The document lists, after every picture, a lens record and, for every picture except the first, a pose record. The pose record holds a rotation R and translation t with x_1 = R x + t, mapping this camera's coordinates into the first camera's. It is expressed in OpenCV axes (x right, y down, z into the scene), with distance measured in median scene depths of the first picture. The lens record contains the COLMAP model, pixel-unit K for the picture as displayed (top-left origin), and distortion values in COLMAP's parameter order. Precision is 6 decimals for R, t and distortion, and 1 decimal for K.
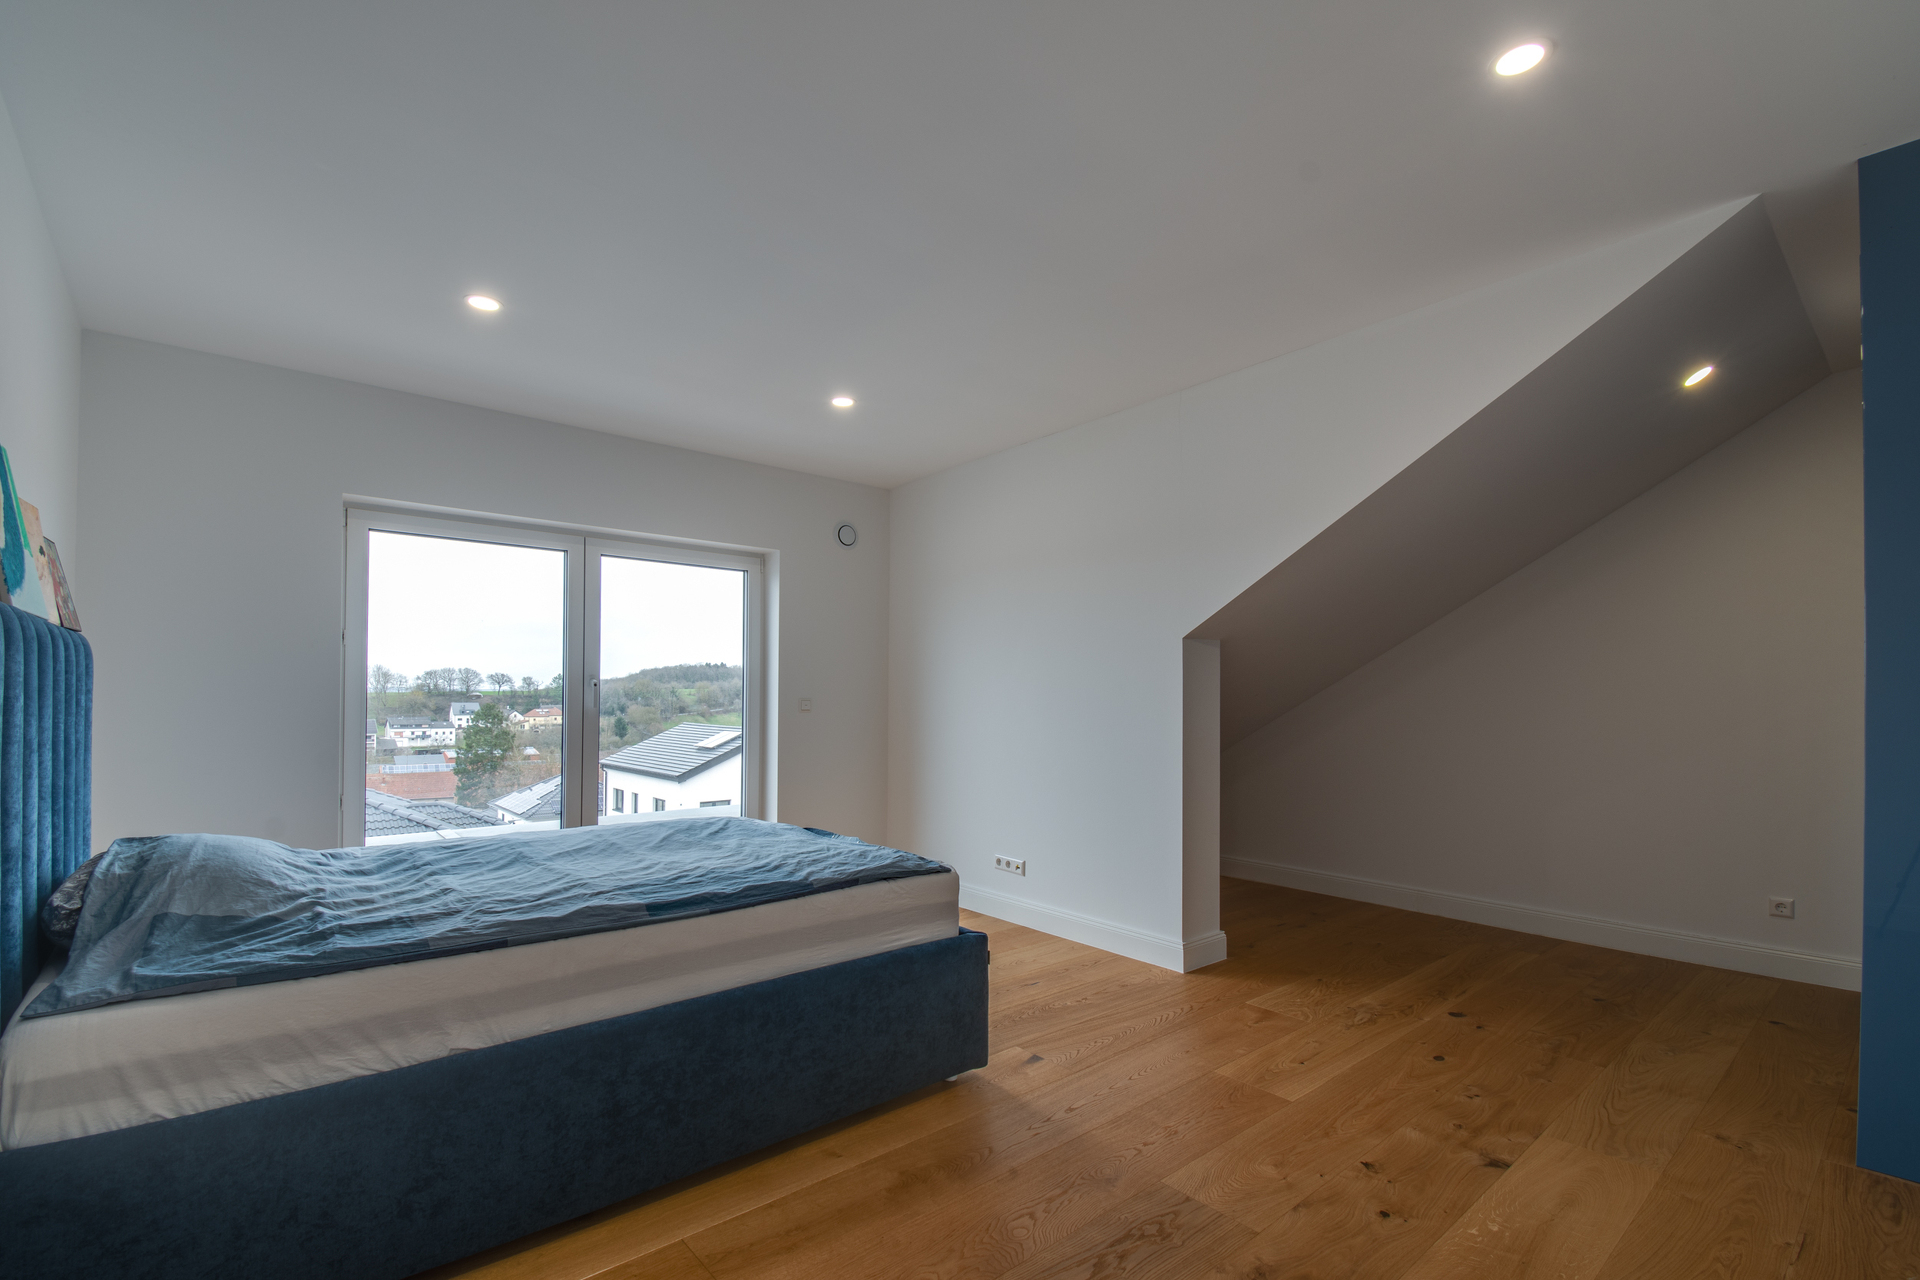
lens RADIAL K [[856.7, 0, 964.8], [0, 856.7, 688.6], [0, 0, 1]] dist [0.001246, -0.007563]
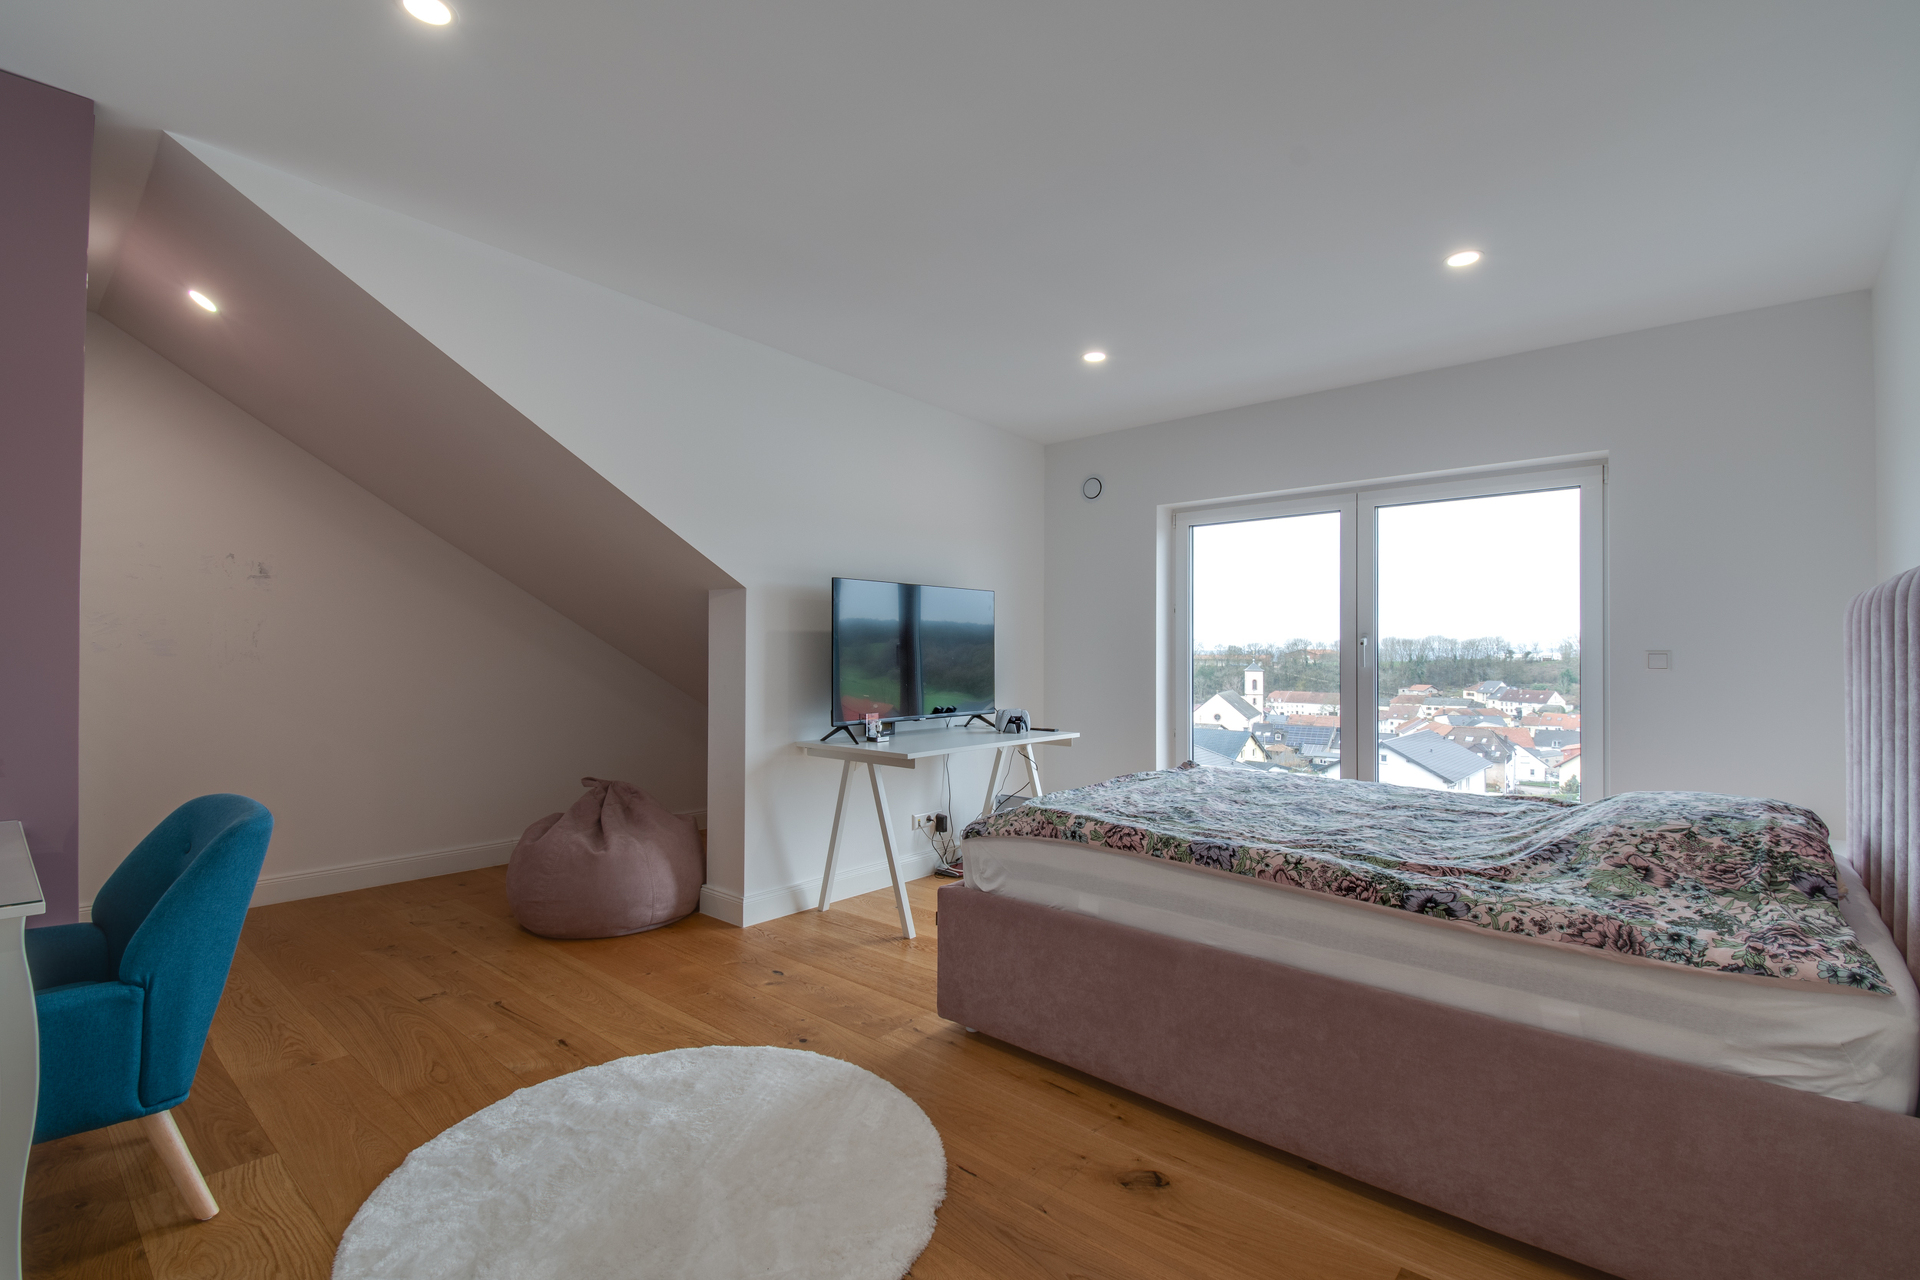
lens RADIAL K [[869.4, 0, 960.0], [0, 869.4, 640.0], [0, 0, 1]] dist [-0.000295, -0.008270]
pose [[0.150421, -0.025387, -0.988296, 0.486323], [0.009652, 0.999660, -0.024209, 0.014992], [0.988575, -0.005898, 0.150615, 0.384665]]
